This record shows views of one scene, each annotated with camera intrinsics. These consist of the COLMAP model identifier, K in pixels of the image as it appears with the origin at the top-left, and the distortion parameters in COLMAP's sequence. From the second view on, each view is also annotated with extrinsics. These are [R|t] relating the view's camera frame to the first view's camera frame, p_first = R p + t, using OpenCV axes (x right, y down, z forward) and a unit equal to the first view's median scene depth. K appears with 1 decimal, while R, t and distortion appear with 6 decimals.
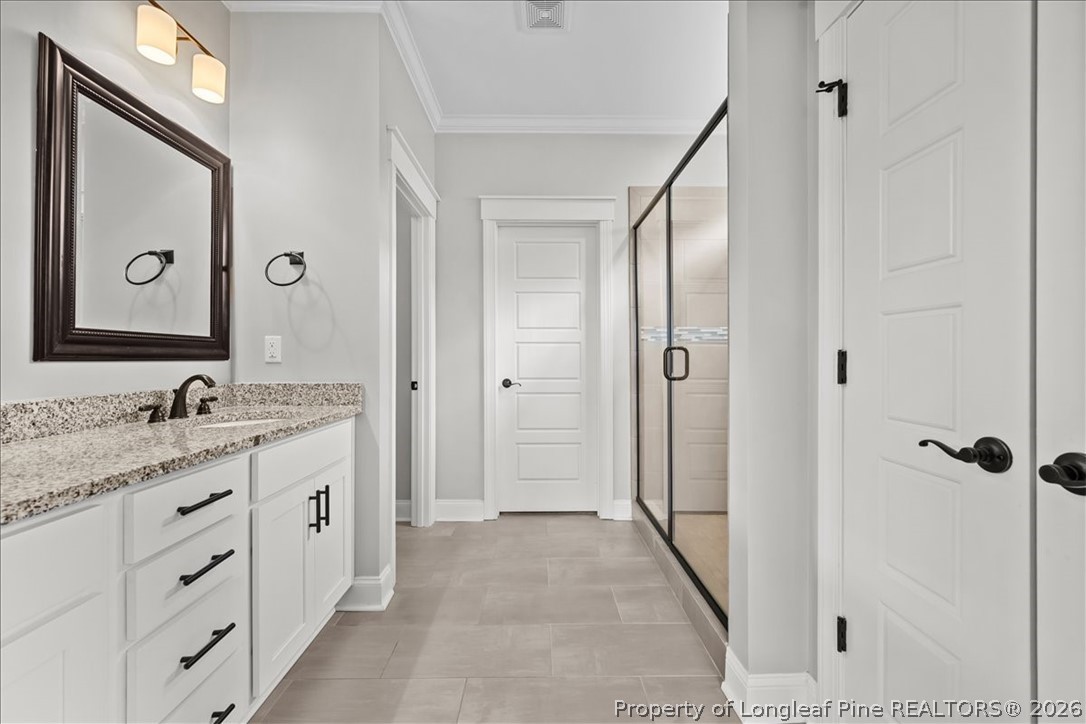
lens RADIAL K [[426.6, 0, 542.3], [0, 426.6, 357.7], [0, 0, 1]] dist [-0.001759, 0.000057]
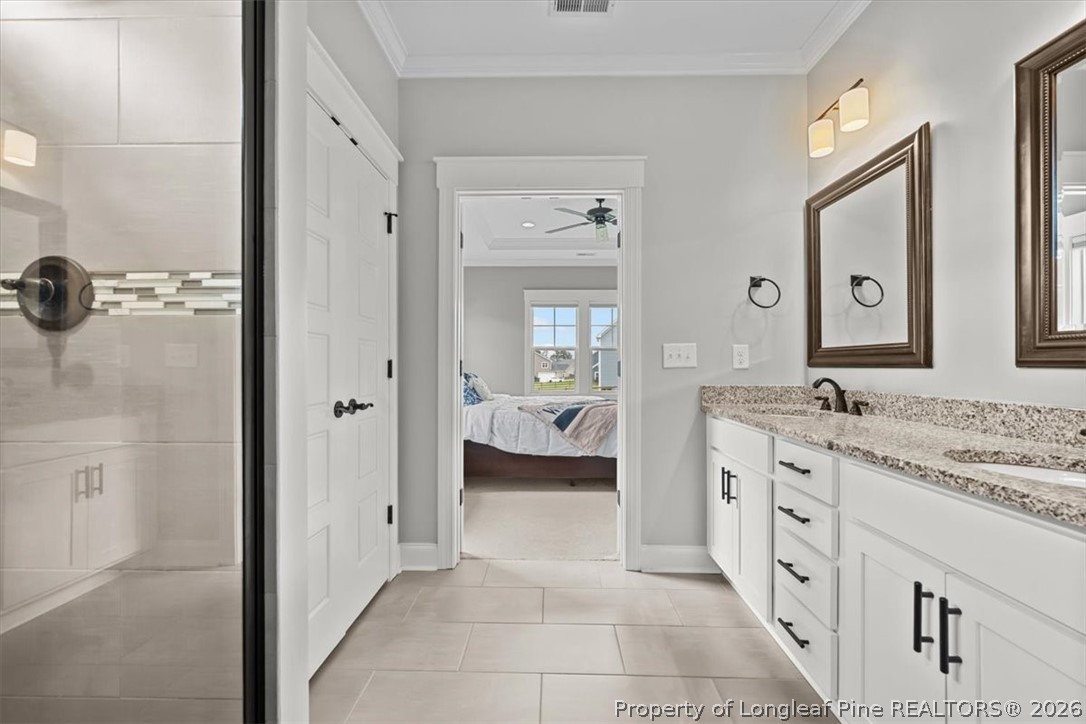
lens RADIAL K [[453.4, 0, 543.0], [0, 453.4, 362.0], [0, 0, 1]] dist [-0.000395, 0.000122]
pose [[-0.999658, -0.000165, 0.026165, -0.007298], [-0.000249, 0.999995, -0.003208, -0.001555], [-0.026164, -0.003214, -0.999652, 2.057266]]
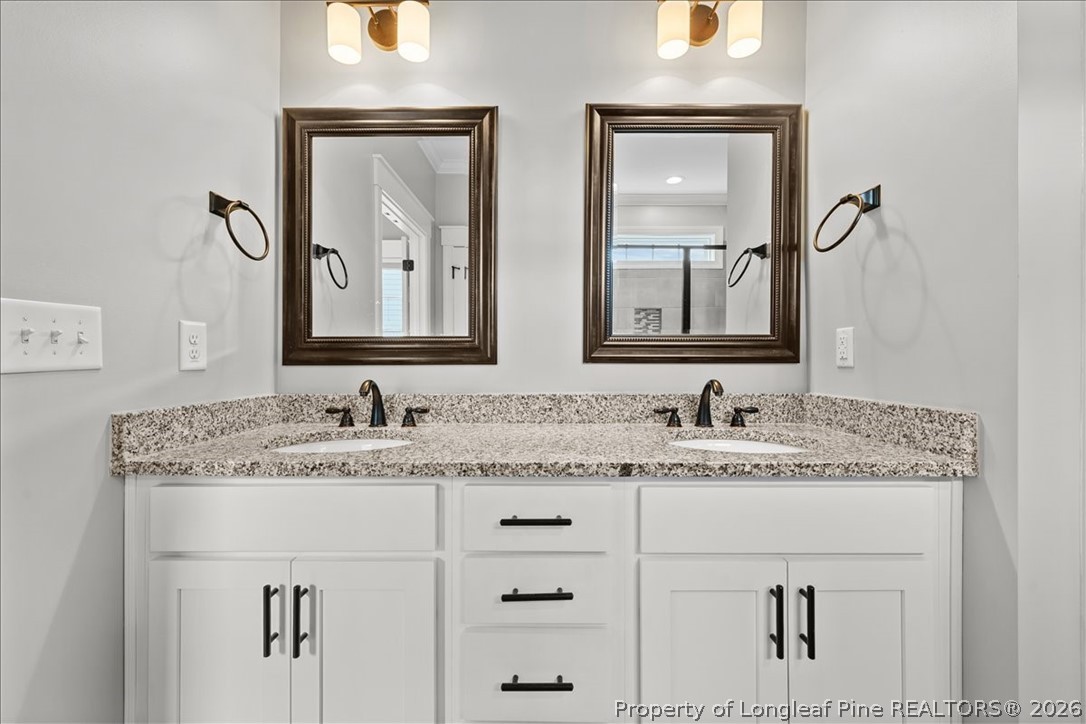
lens RADIAL K [[426.6, 0, 542.3], [0, 426.6, 357.7], [0, 0, 1]] dist [-0.001759, 0.000057]
pose [[-0.018824, -0.006645, -0.999801, 0.085317], [0.000605, 0.999978, -0.006658, 0.001179], [0.999823, -0.000730, -0.018820, 0.845872]]
